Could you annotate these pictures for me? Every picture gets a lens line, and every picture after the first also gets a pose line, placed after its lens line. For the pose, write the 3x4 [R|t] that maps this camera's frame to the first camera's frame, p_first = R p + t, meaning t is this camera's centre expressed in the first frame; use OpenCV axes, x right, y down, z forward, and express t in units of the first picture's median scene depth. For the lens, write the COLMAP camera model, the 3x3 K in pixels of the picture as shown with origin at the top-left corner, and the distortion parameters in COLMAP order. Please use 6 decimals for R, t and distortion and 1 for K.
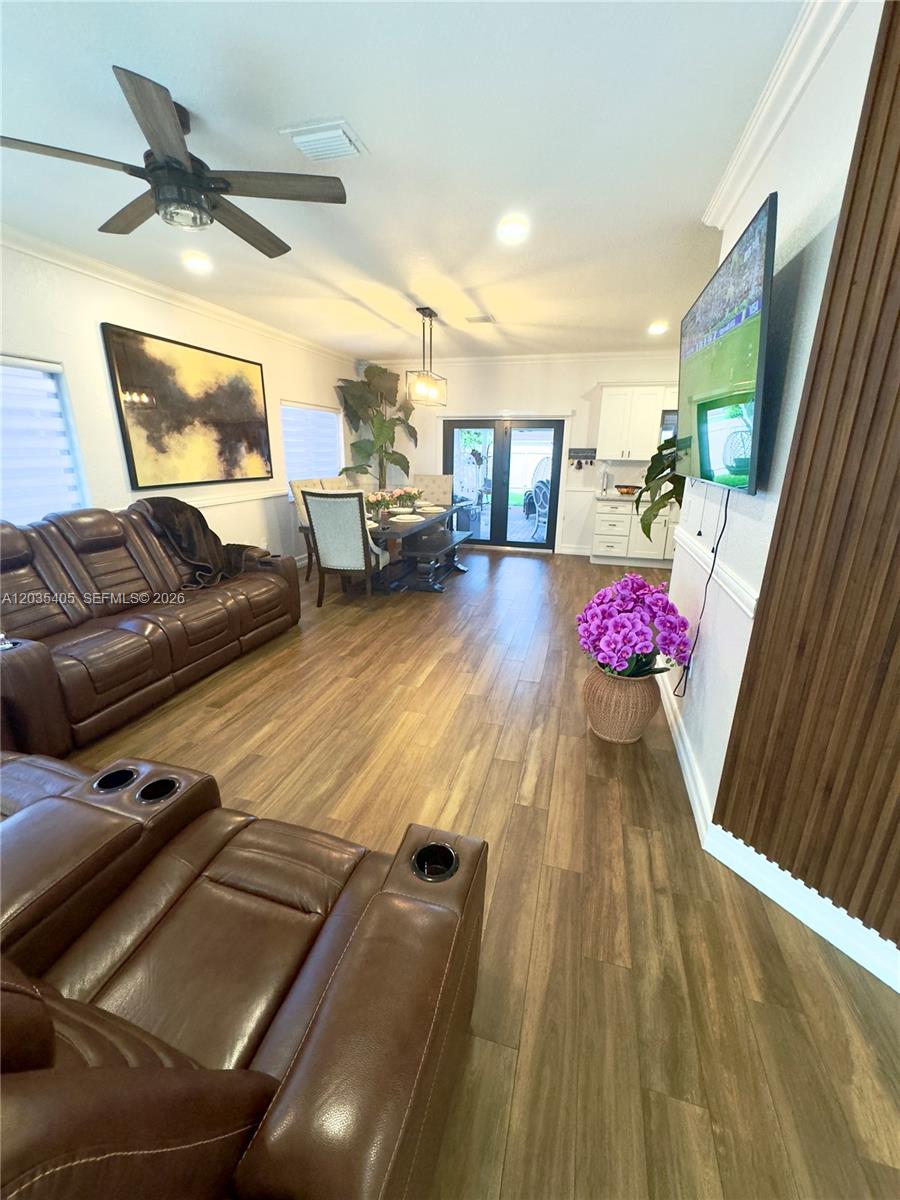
lens RADIAL K [[480.3, 0, 450.9], [0, 480.3, 600.3], [0, 0, 1]] dist [-0.006366, 0.001806]
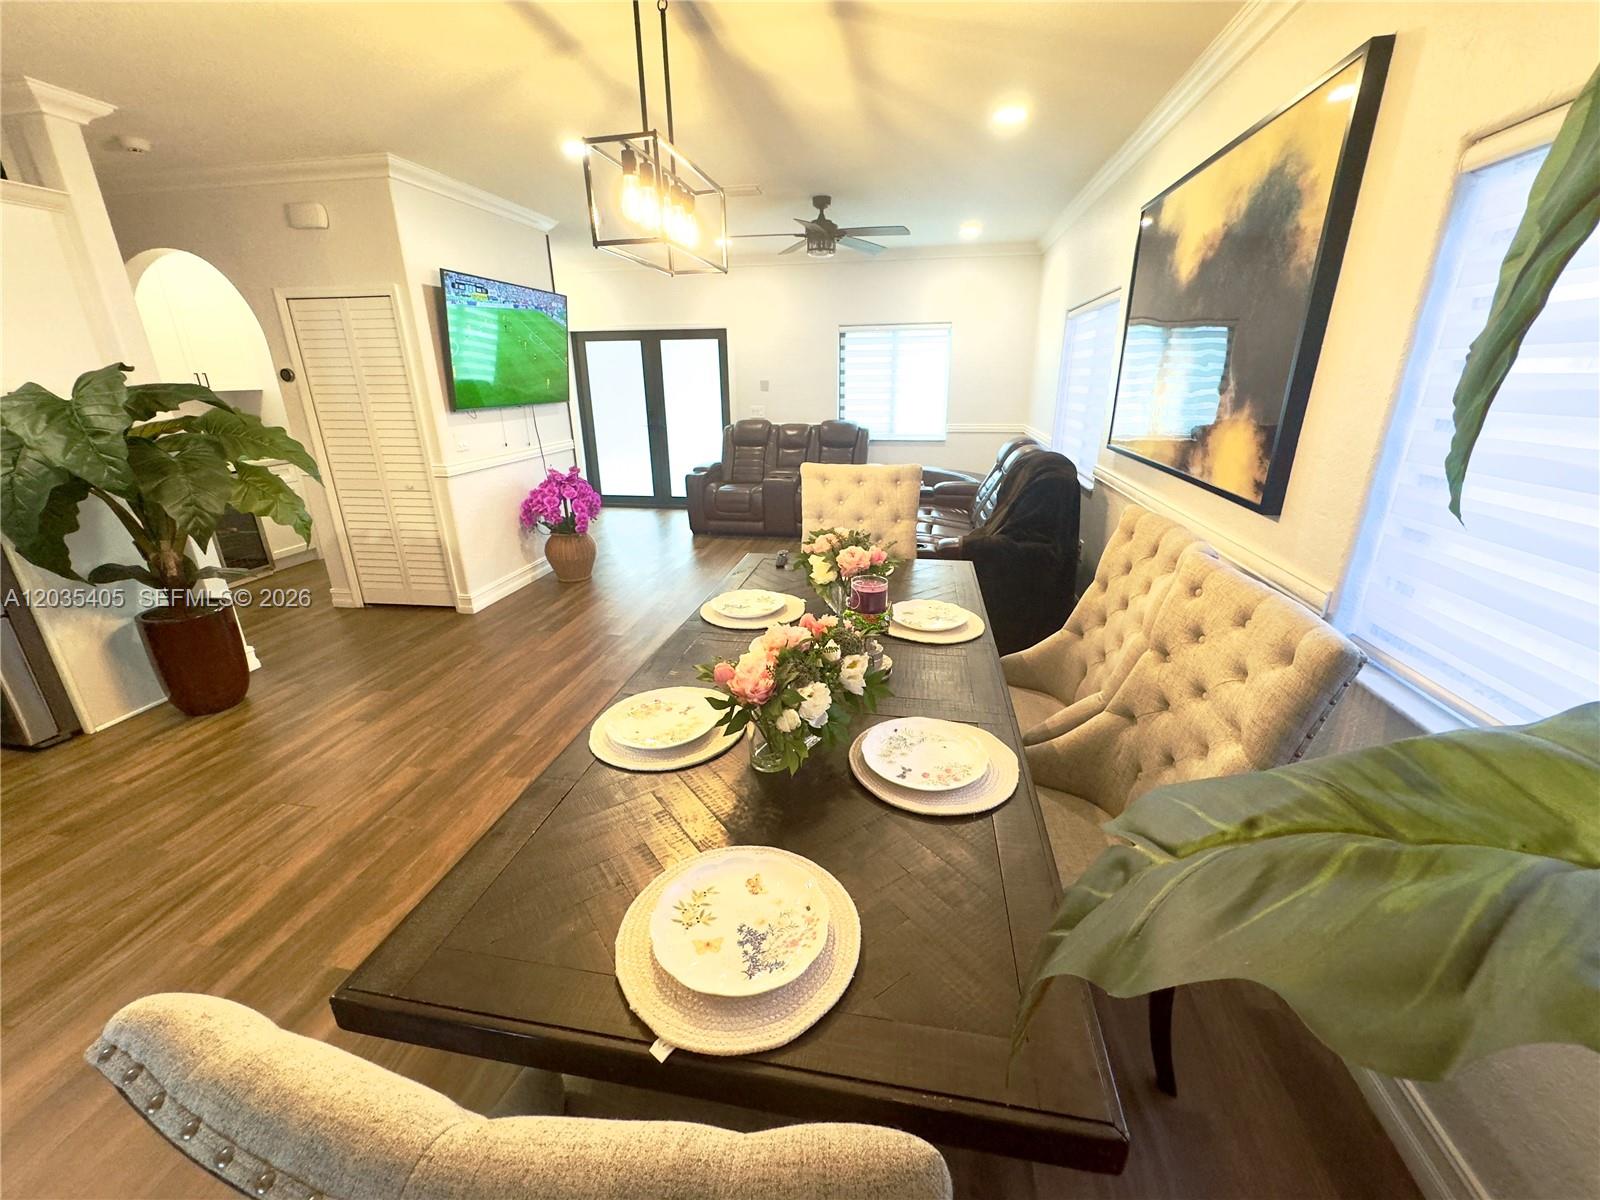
lens RADIAL K [[640.4, 0, 800.4], [0, 640.4, 598.8], [0, 0, 1]] dist [-0.006366, 0.001806]
pose [[-0.995237, 0.030929, -0.092450, -0.112177], [-0.030862, 0.799599, 0.599741, -0.606088], [0.092472, 0.599738, -0.794836, 1.845887]]
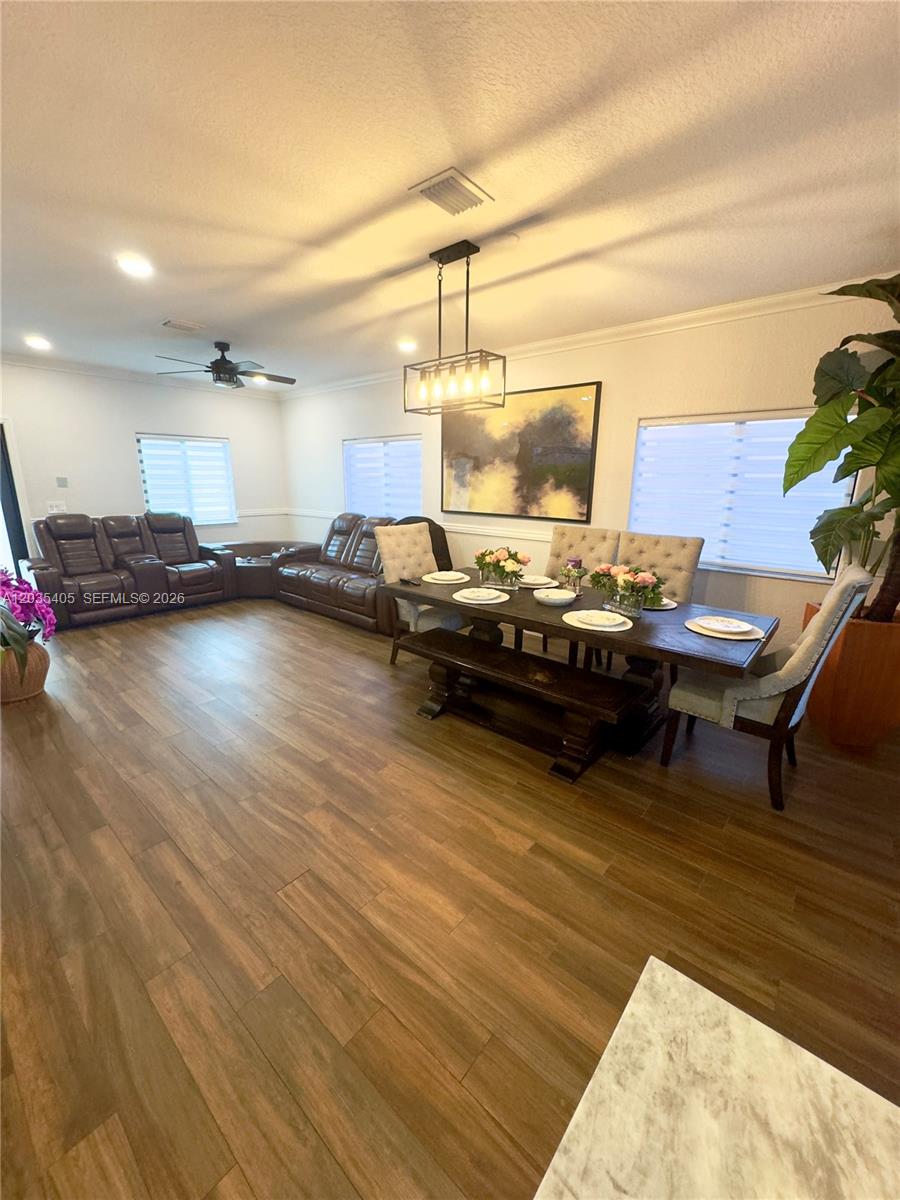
lens RADIAL K [[480.3, 0, 451.7], [0, 480.3, 599.3], [0, 0, 1]] dist [-0.006366, 0.001806]
pose [[-0.422156, 0.205469, -0.882931, 0.644176], [-0.288112, 0.893065, 0.345582, -0.501926], [0.859520, 0.400272, -0.317815, 1.587262]]
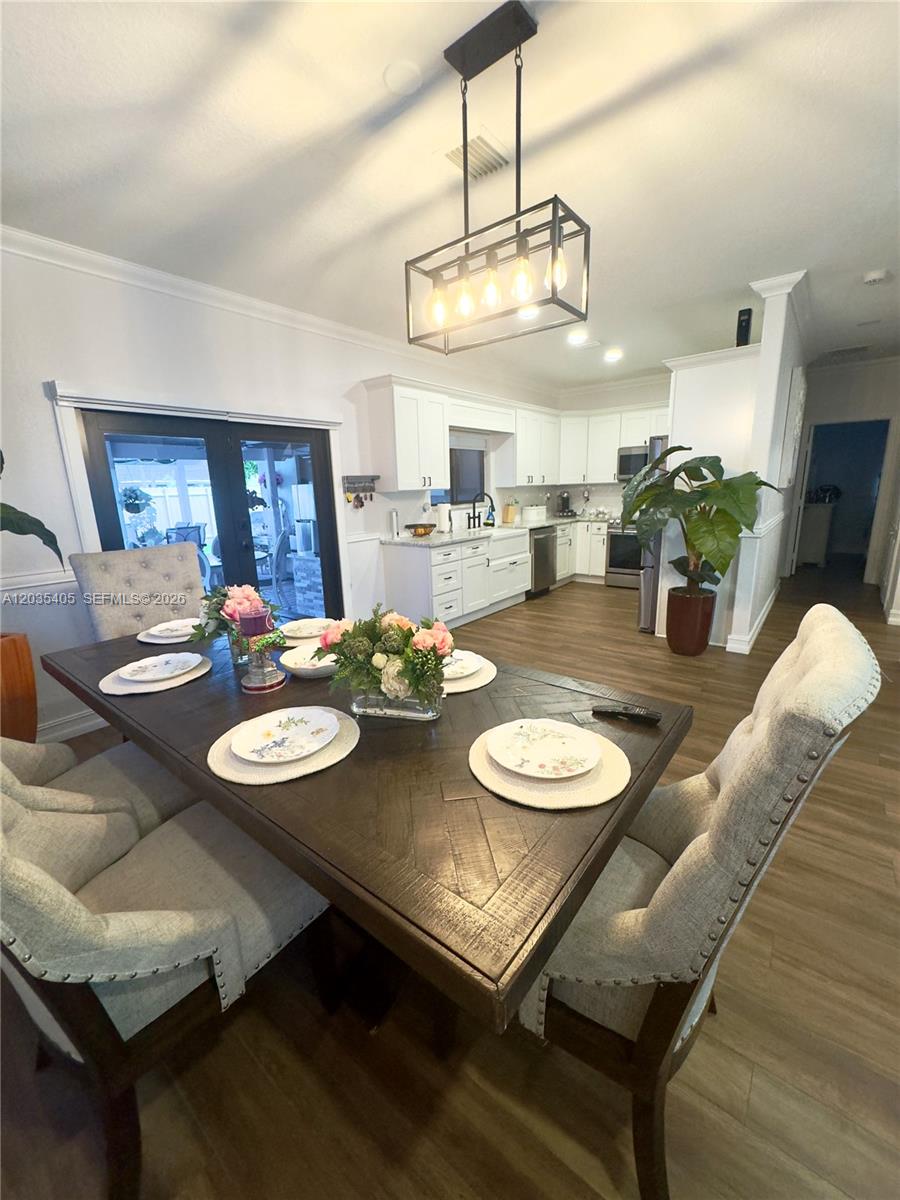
lens RADIAL K [[480.3, 0, 455.5], [0, 480.3, 599.2], [0, 0, 1]] dist [-0.006366, 0.001806]
pose [[0.385788, -0.233472, 0.892557, -0.506774], [0.310096, 0.943979, 0.112890, -0.340730], [-0.868912, 0.233227, 0.436574, 1.139246]]
